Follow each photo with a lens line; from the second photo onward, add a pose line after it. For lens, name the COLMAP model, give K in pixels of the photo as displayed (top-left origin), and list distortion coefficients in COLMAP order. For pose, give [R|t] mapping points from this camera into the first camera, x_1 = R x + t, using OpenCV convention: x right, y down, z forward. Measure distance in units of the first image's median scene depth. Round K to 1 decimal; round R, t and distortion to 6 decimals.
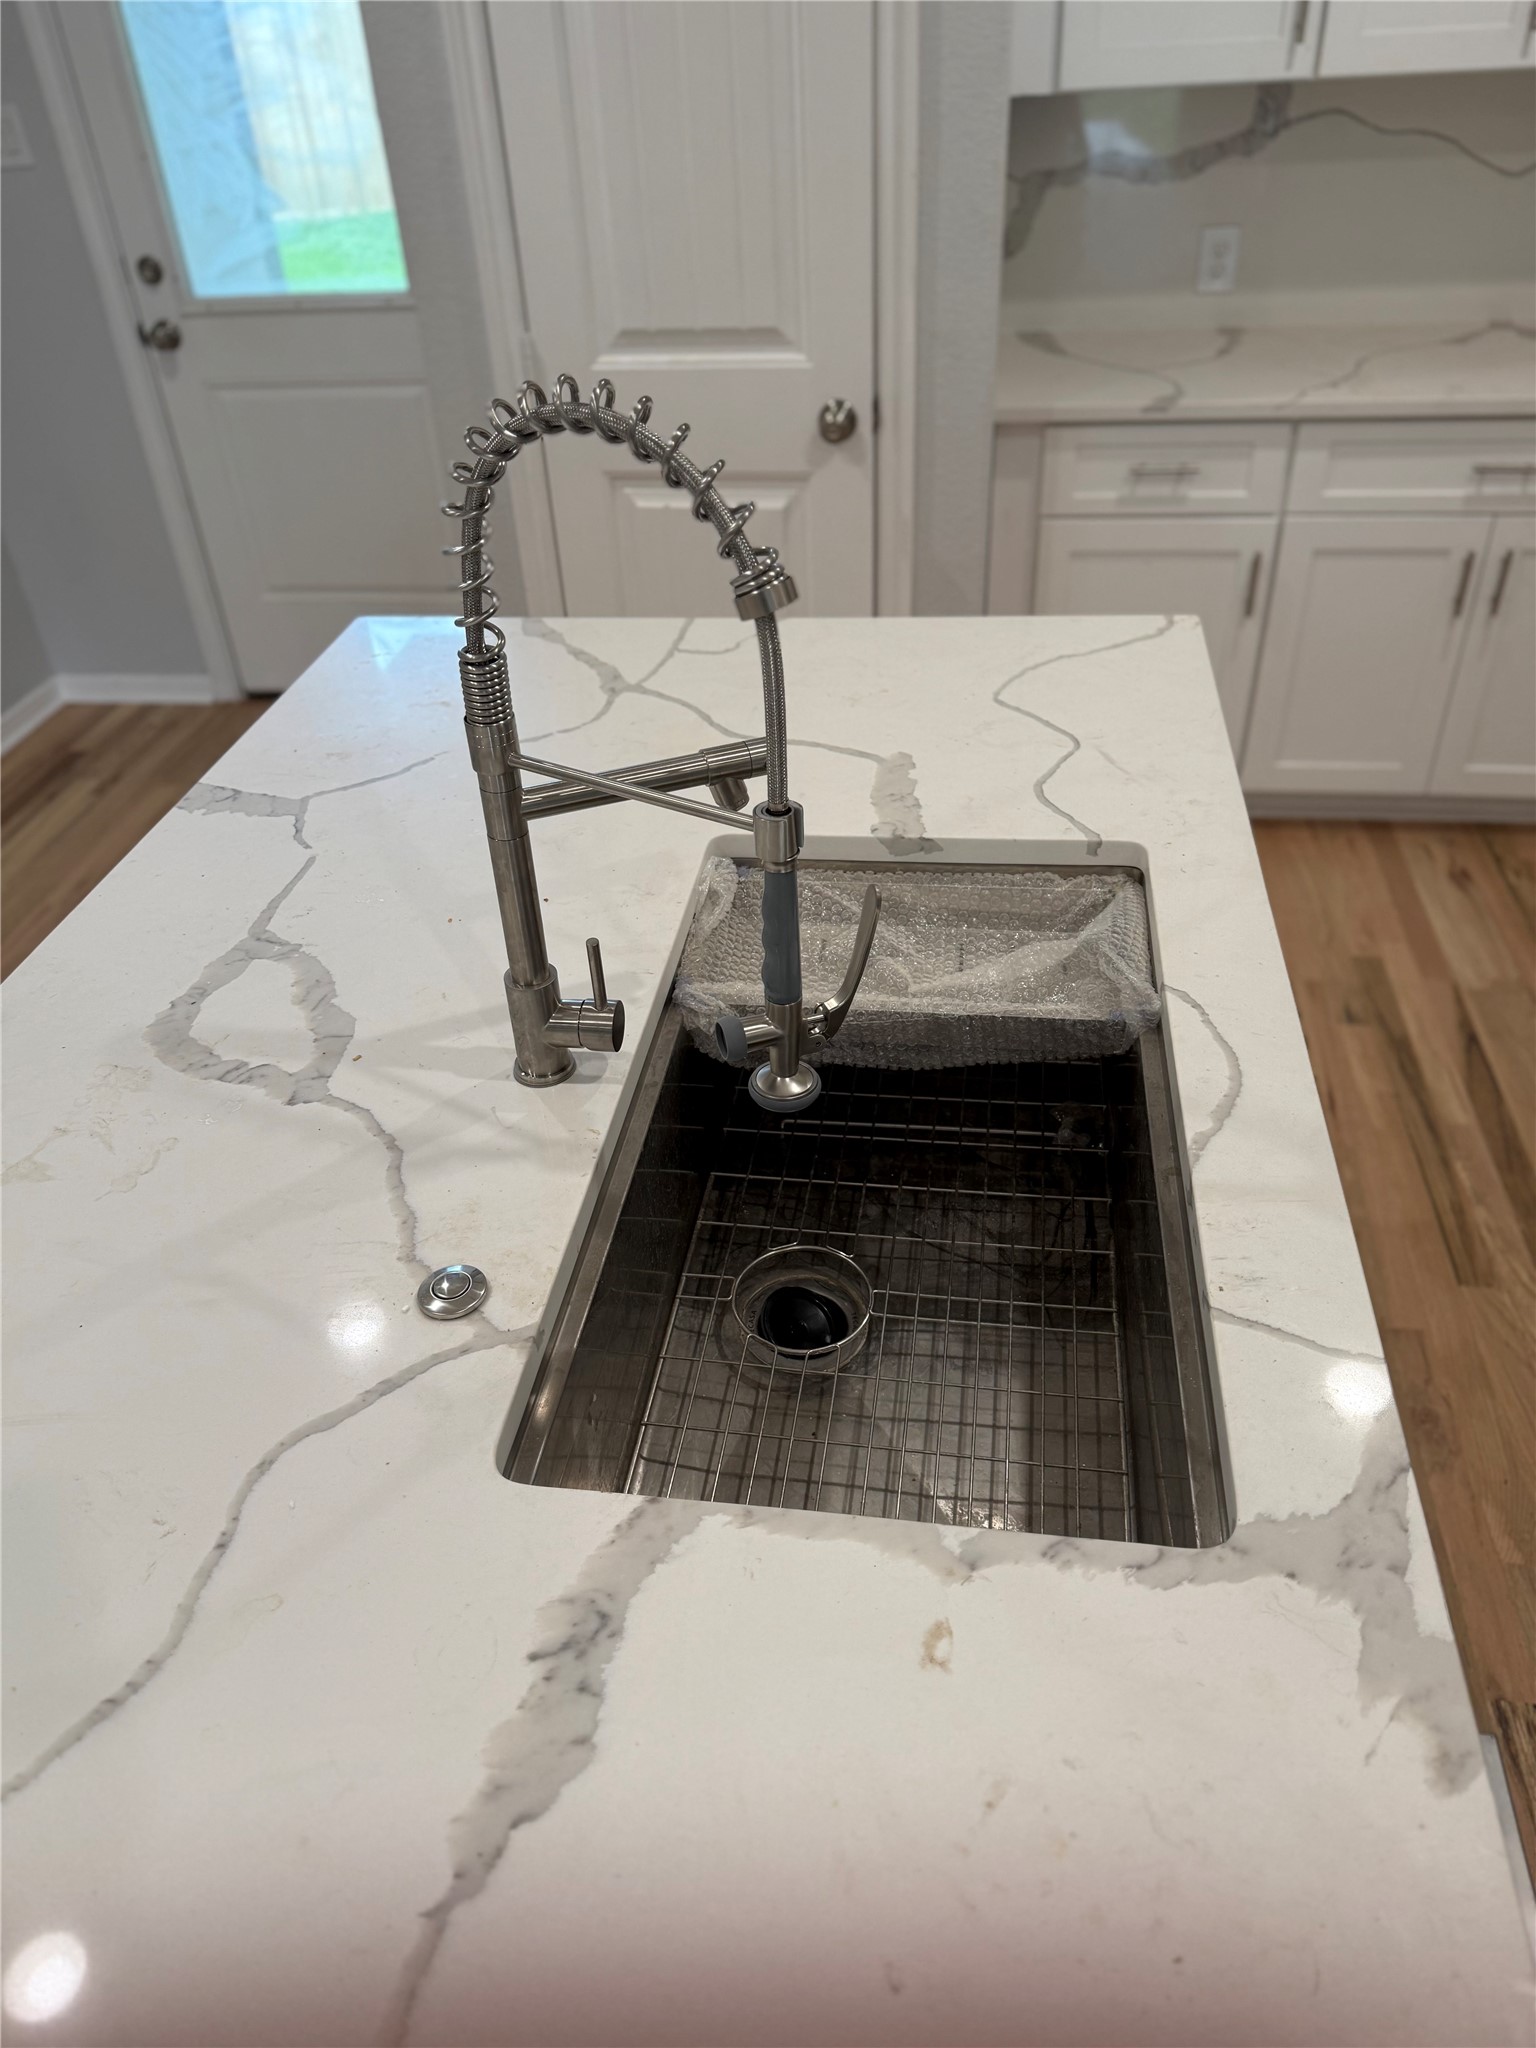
lens RADIAL K [[1414.9, 0, 763.2], [0, 1414.9, 1028.8], [0, 0, 1]] dist [0.021809, -0.024259]
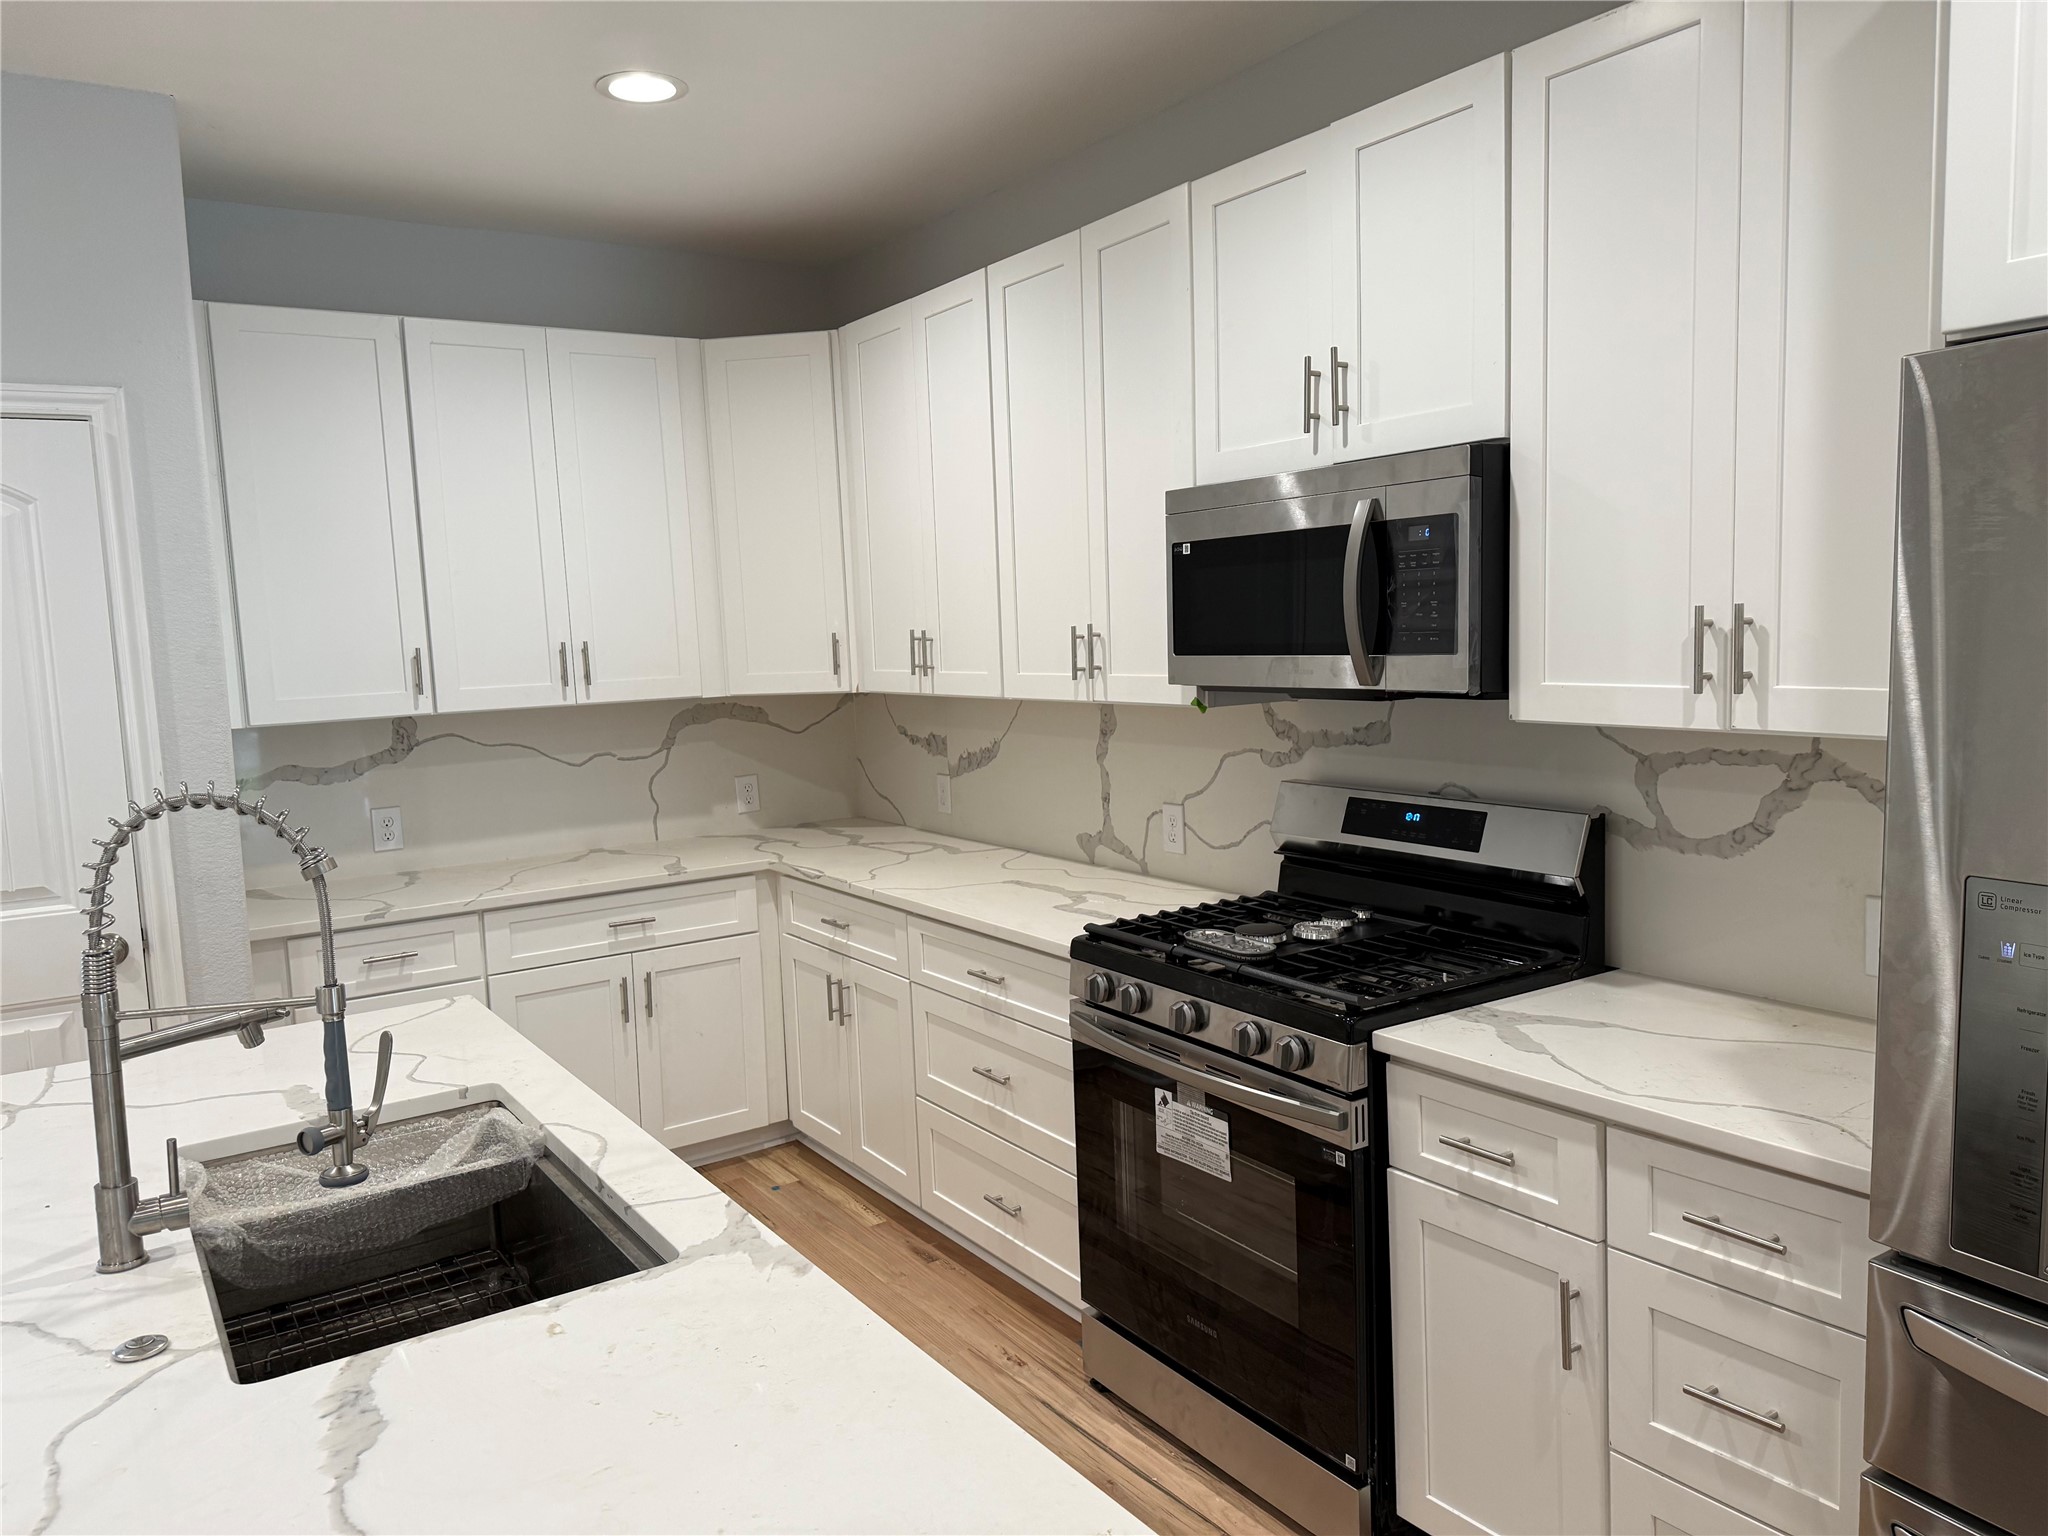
lens RADIAL K [[1414.9, 0, 1026.2], [0, 1414.9, 768.6], [0, 0, 1]] dist [0.021809, -0.024259]
pose [[0.730045, -0.047771, 0.681727, -0.348331], [0.414052, 0.824535, -0.385620, 0.422706], [-0.543686, 0.563791, 0.621727, -0.477378]]
